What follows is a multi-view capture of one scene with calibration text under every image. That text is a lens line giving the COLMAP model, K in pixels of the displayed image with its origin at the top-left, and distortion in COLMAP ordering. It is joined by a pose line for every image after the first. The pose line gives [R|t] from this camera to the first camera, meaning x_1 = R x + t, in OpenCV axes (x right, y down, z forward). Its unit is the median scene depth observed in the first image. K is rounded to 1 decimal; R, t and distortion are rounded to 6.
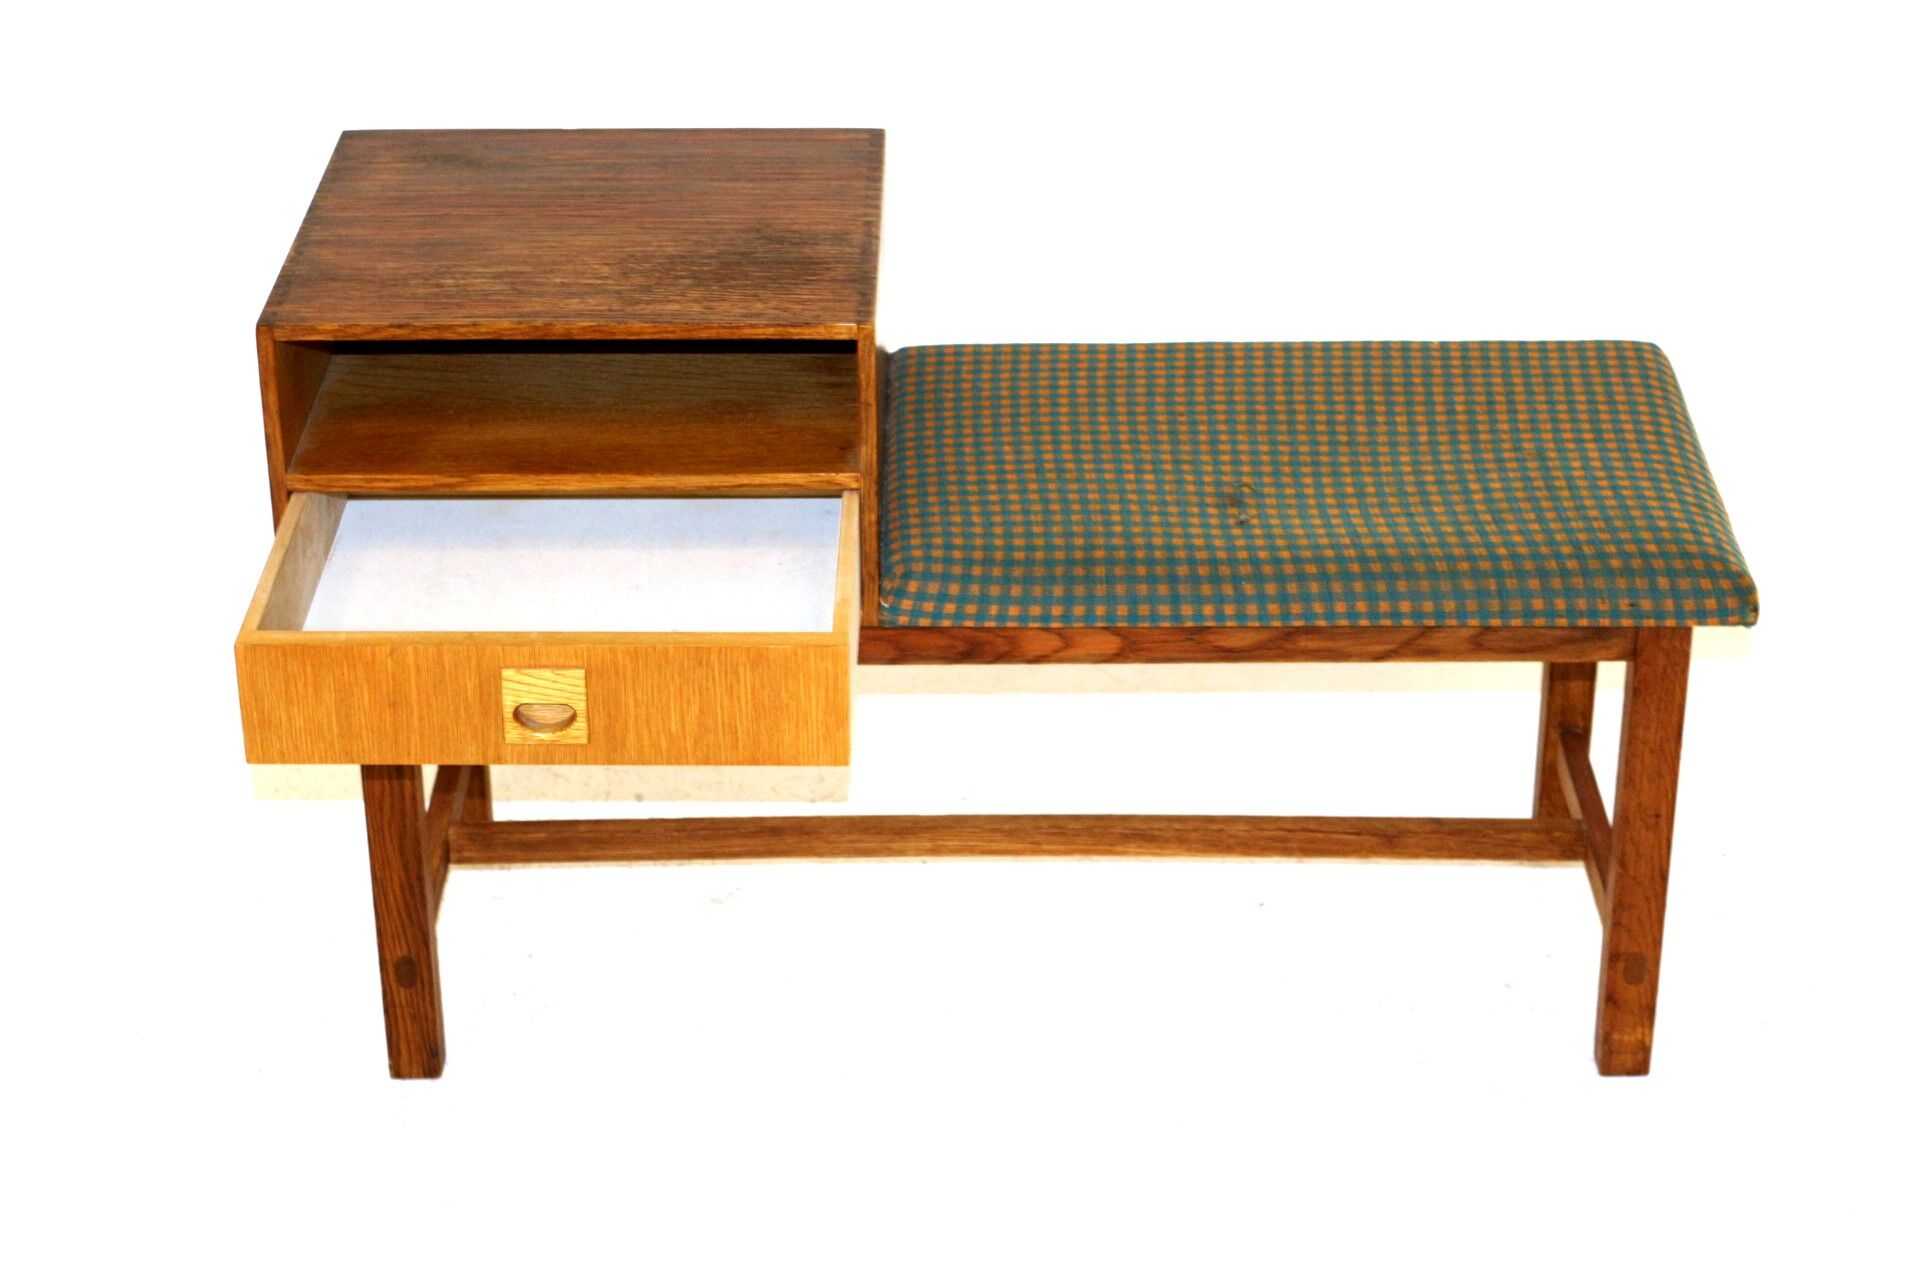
lens RADIAL K [[3649.6, 0, 965.5], [0, 3649.6, 640.4], [0, 0, 1]] dist [0.095813, 0.000000]
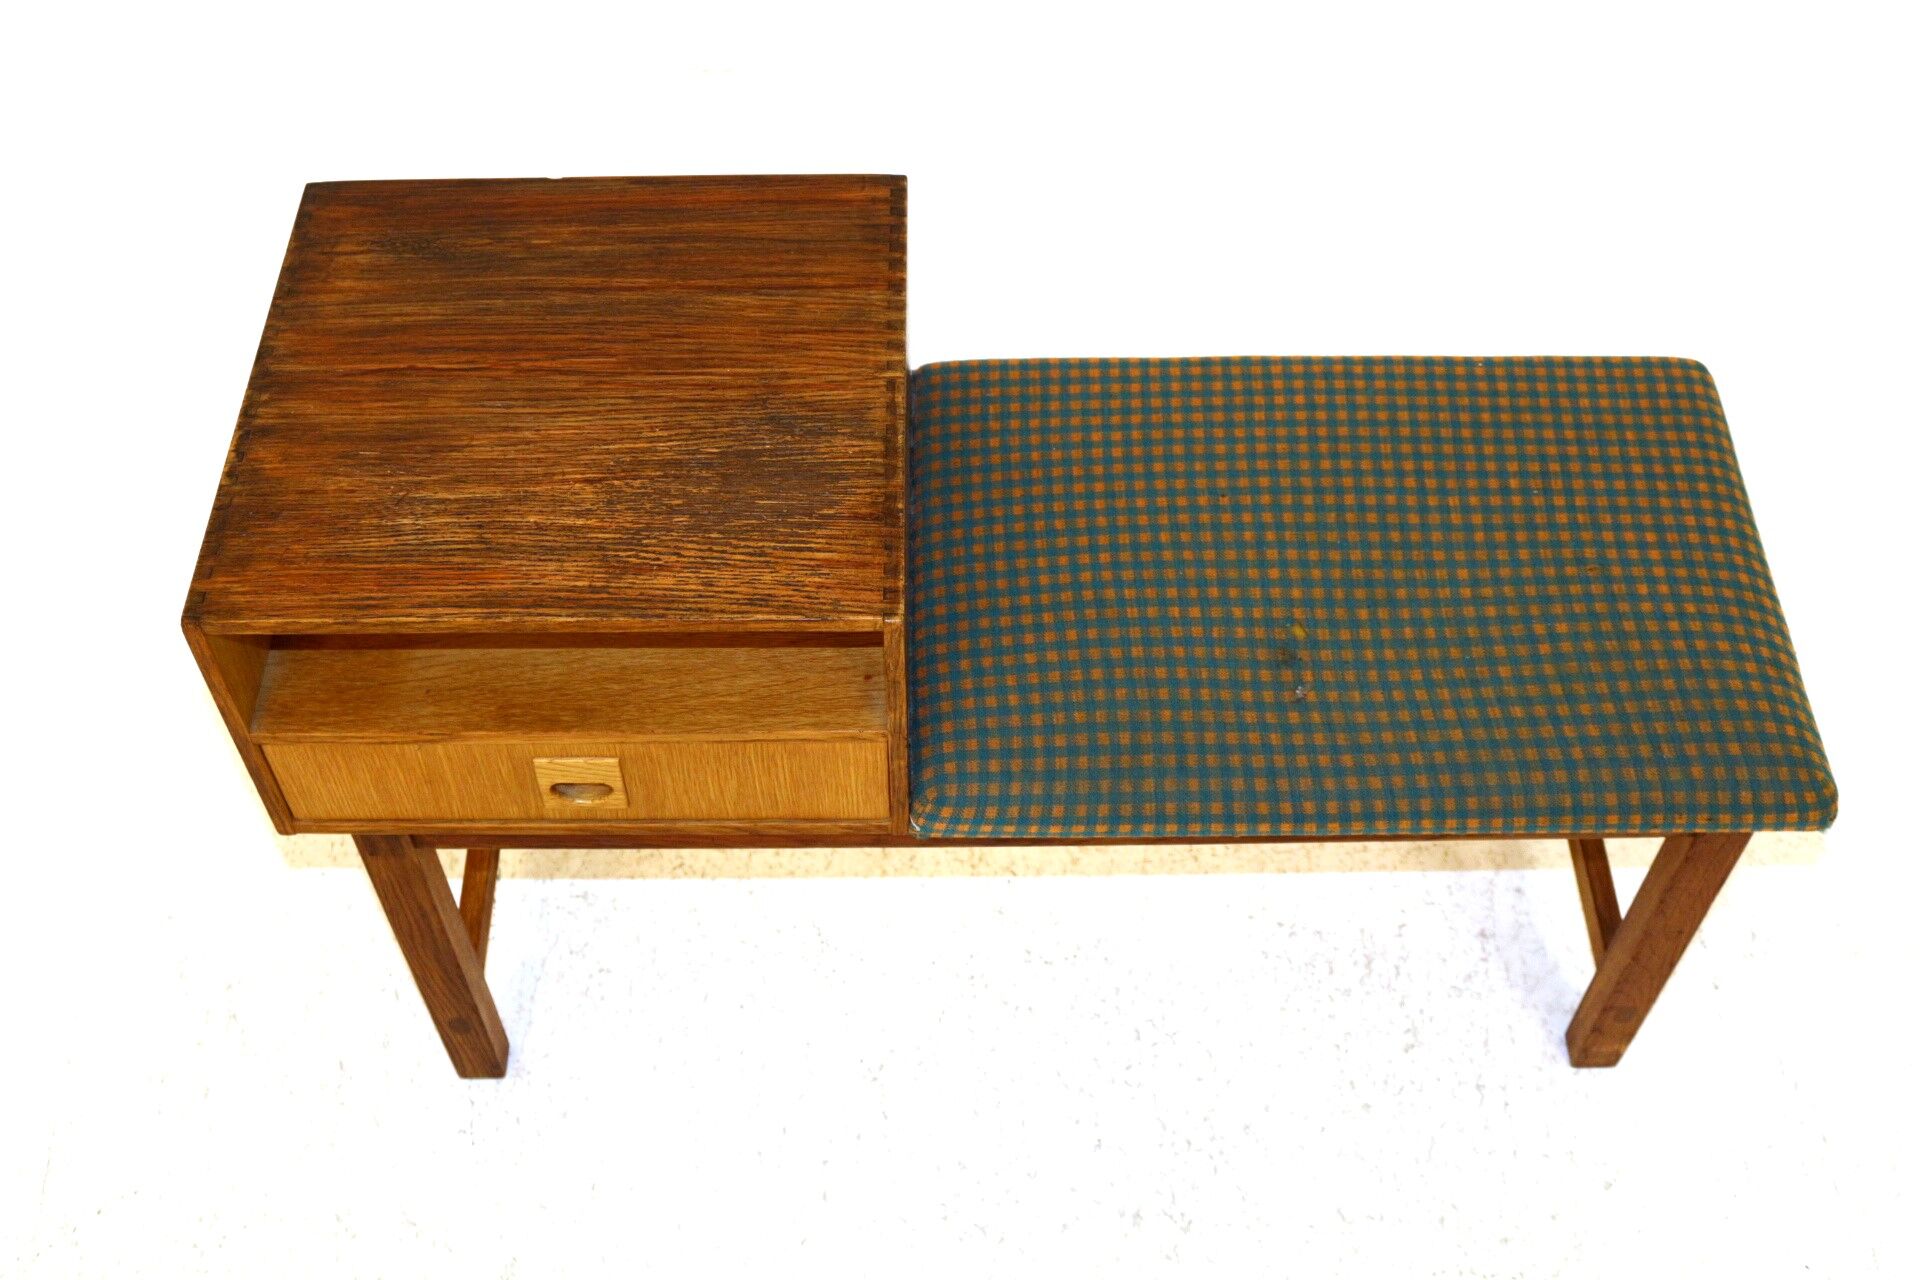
lens RADIAL K [[2056.0, 0, 951.8], [0, 2056.0, 634.3], [0, 0, 1]] dist [-0.073965, 0.000000]
pose [[0.999945, -0.005557, 0.008927, -0.017175], [0.001334, 0.909143, 0.416483, -0.266631], [-0.010430, -0.416448, 0.909100, 0.536983]]
